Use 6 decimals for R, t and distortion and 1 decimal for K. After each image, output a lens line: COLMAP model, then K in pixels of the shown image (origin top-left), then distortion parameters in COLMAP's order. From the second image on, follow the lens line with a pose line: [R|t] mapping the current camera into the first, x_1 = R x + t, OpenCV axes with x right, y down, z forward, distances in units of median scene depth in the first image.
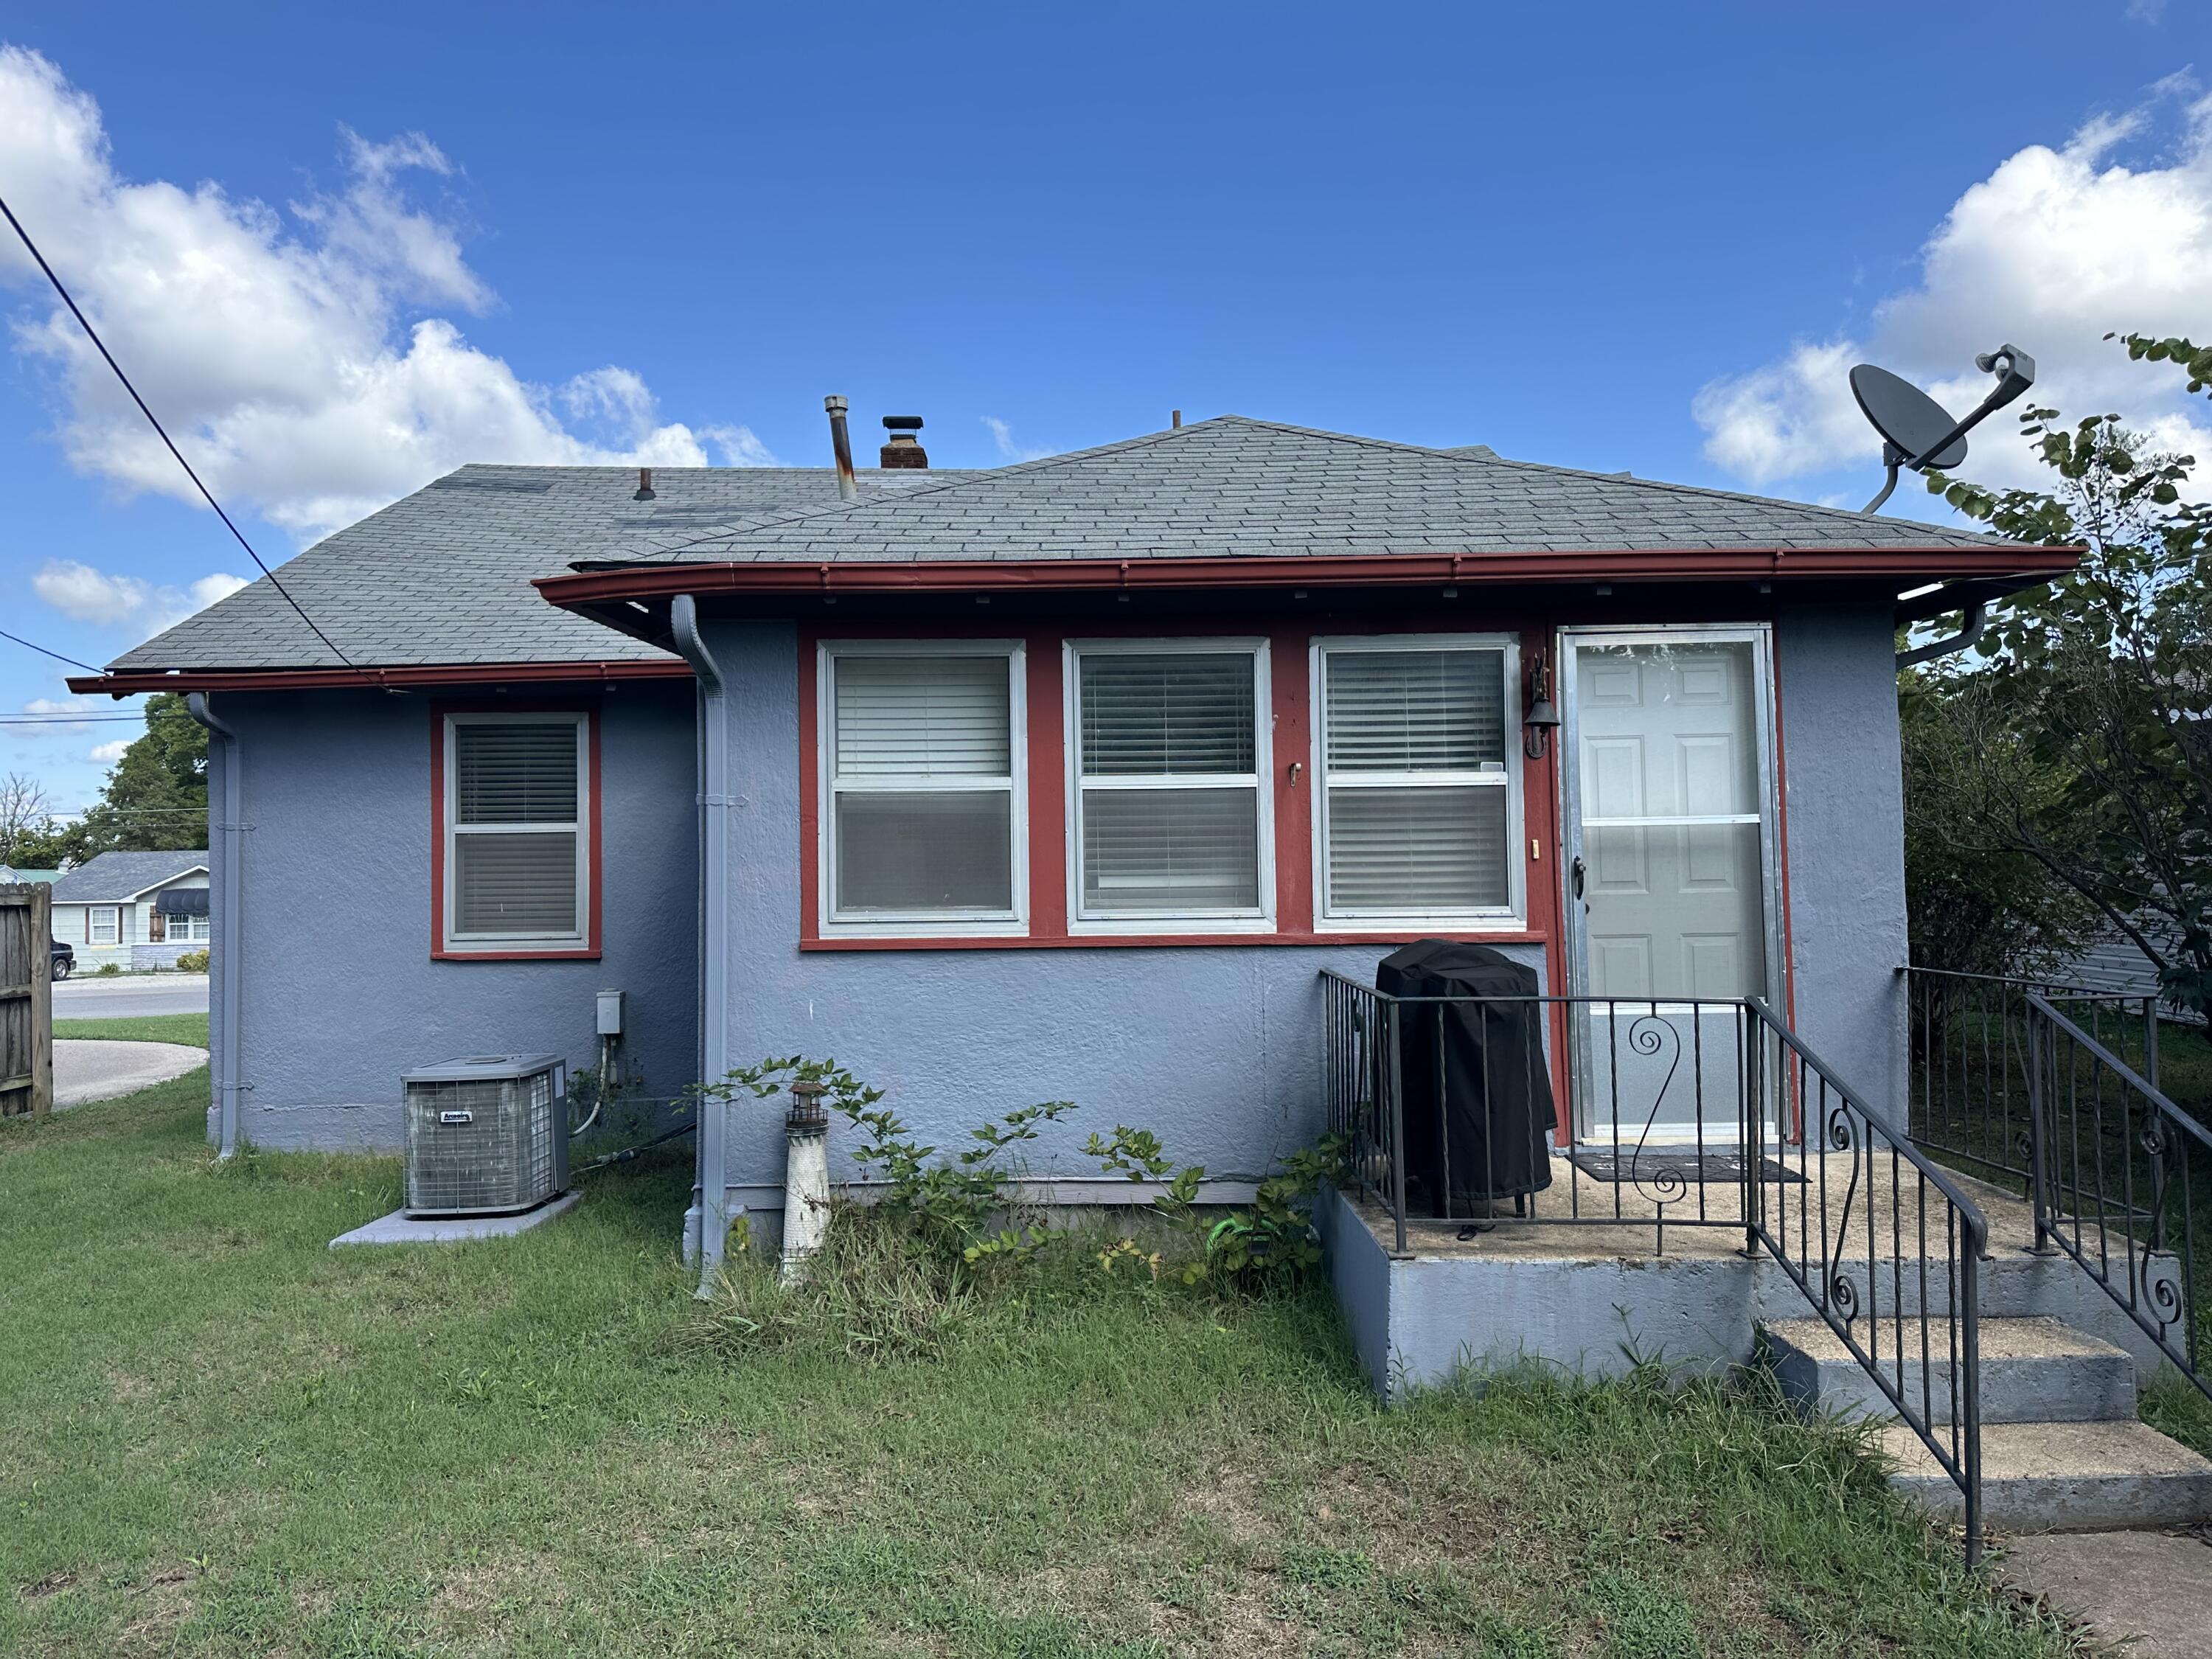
lens RADIAL K [[1451.5, 0, 1106.0], [0, 1451.5, 829.5], [0, 0, 1]] dist [0.066442, -0.061013]
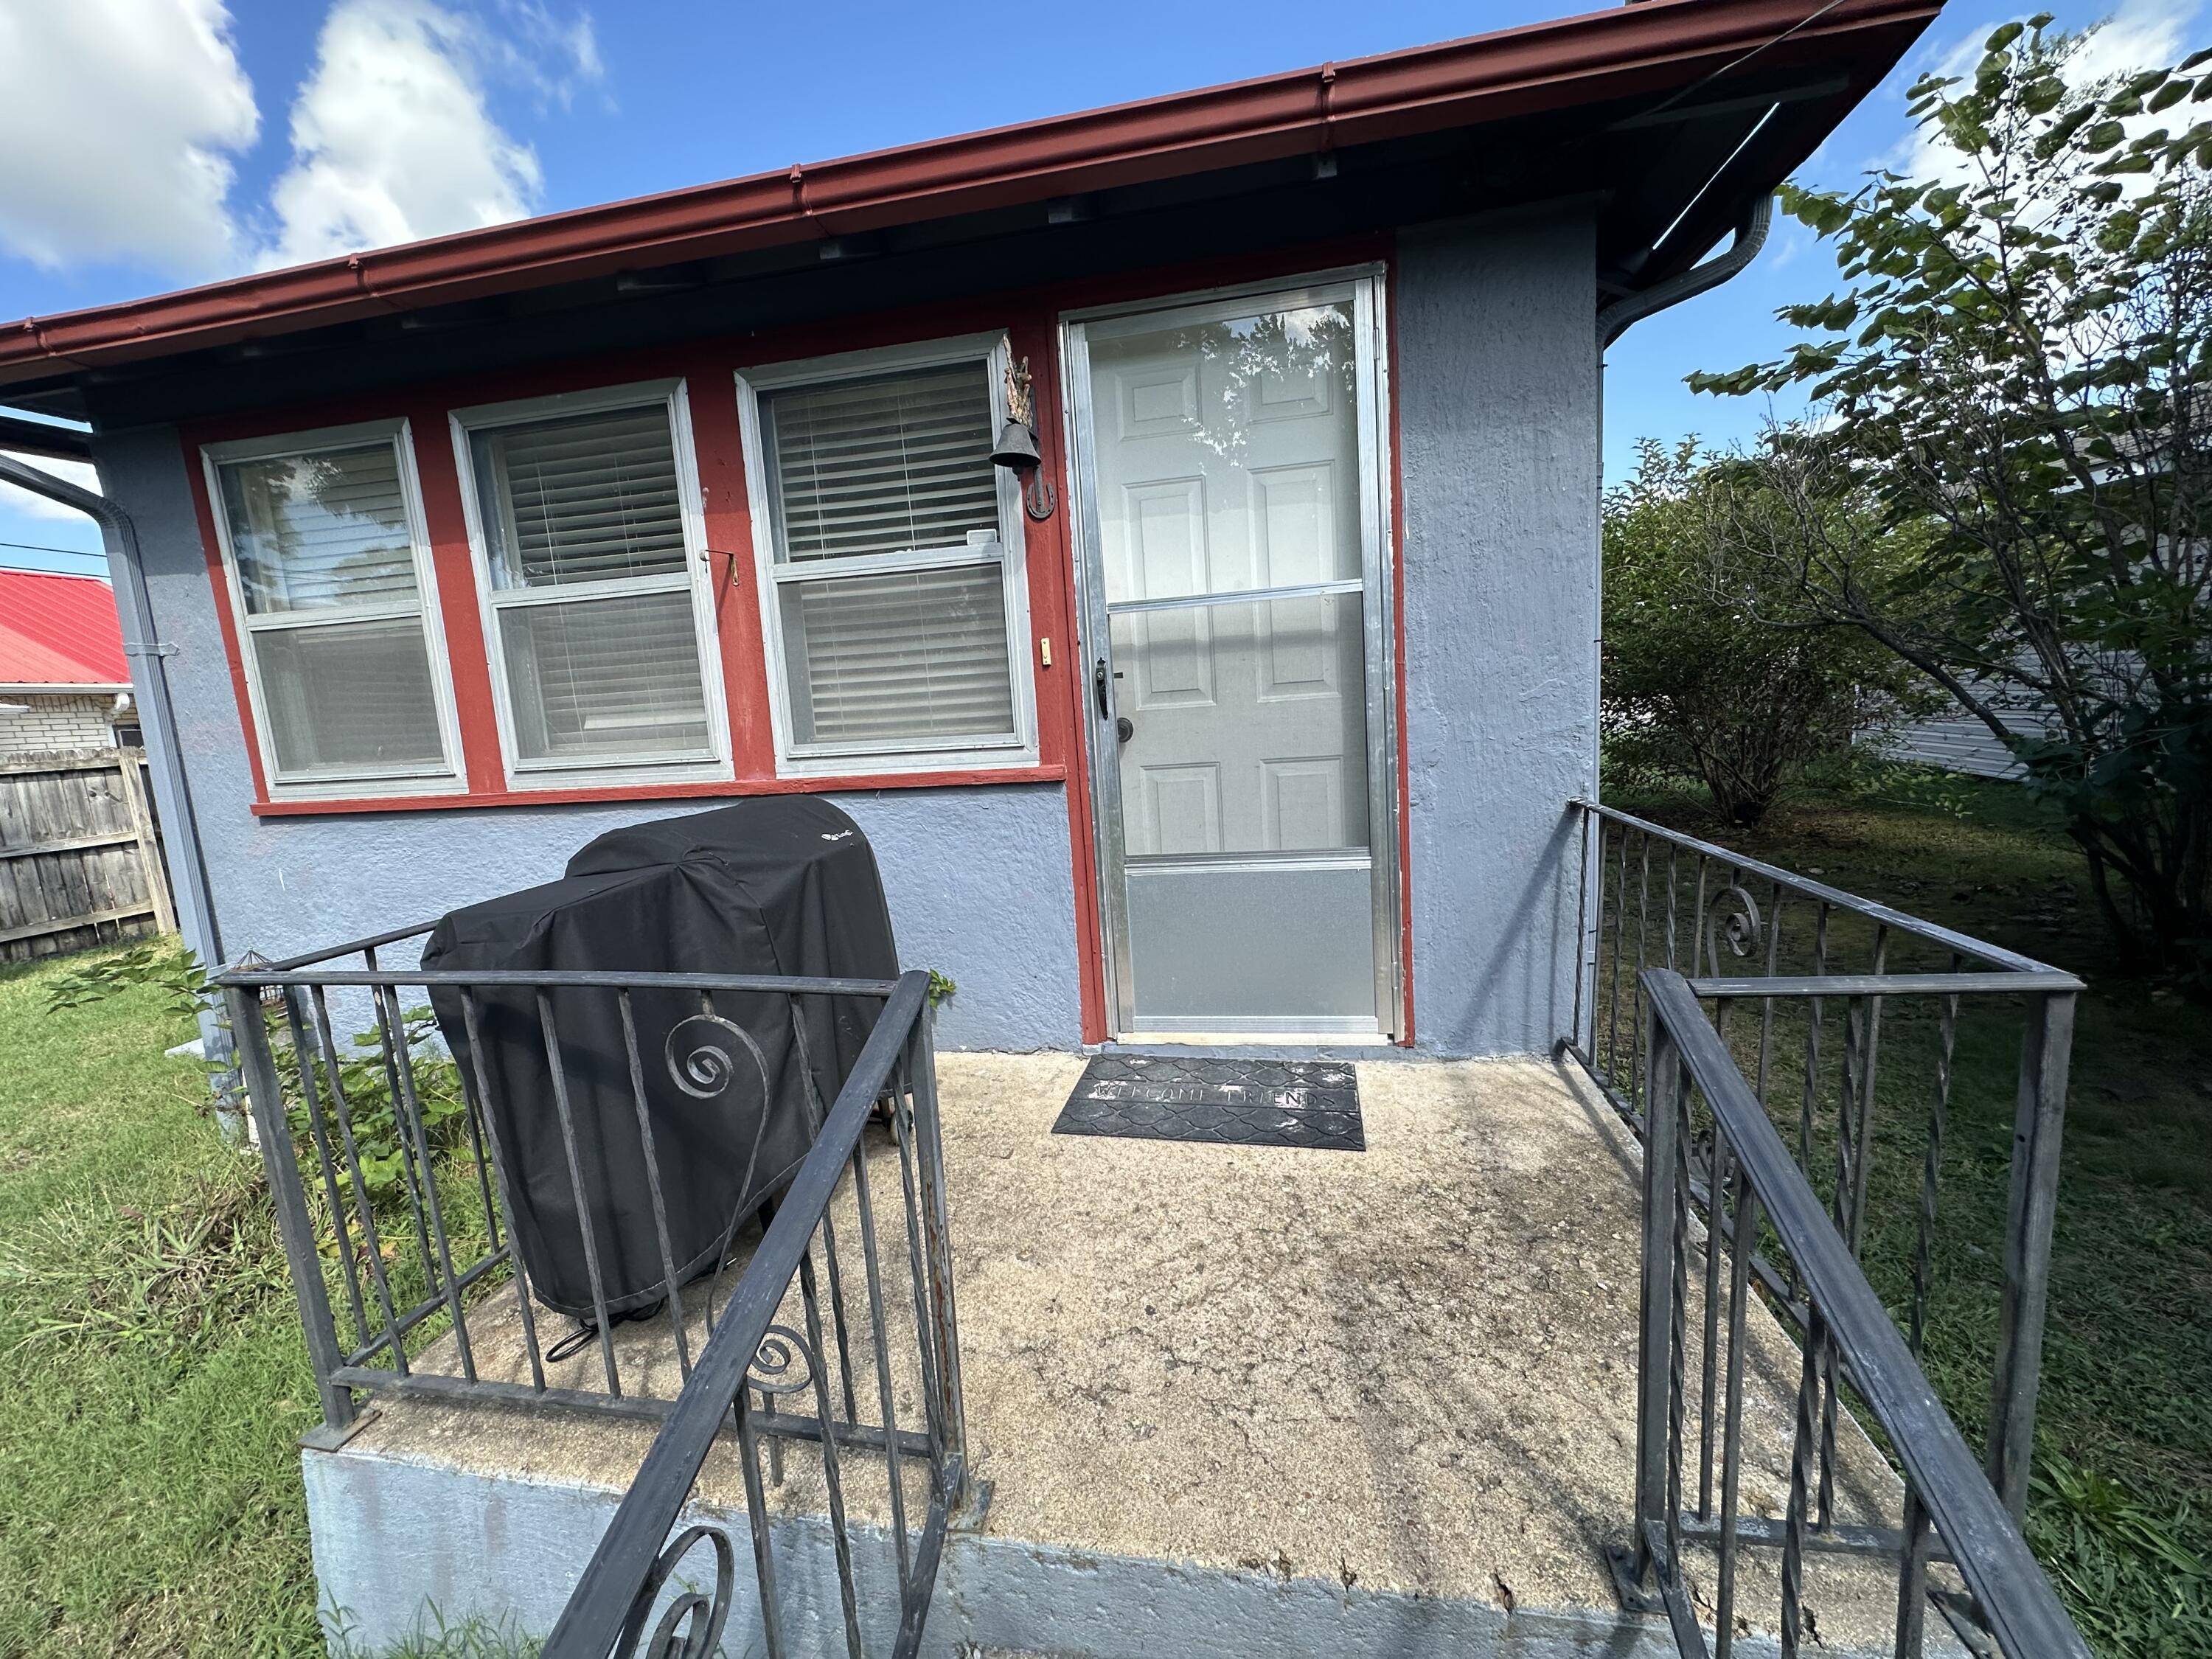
lens RADIAL K [[881.5, 0, 1106.0], [0, 881.5, 829.5], [0, 0, 1]] dist [0.004443, 0.000436]
pose [[0.984083, -0.023614, -0.176131, 0.394049], [0.055147, 0.982781, 0.176352, 0.024393], [0.168934, -0.183258, 0.968441, 0.564361]]
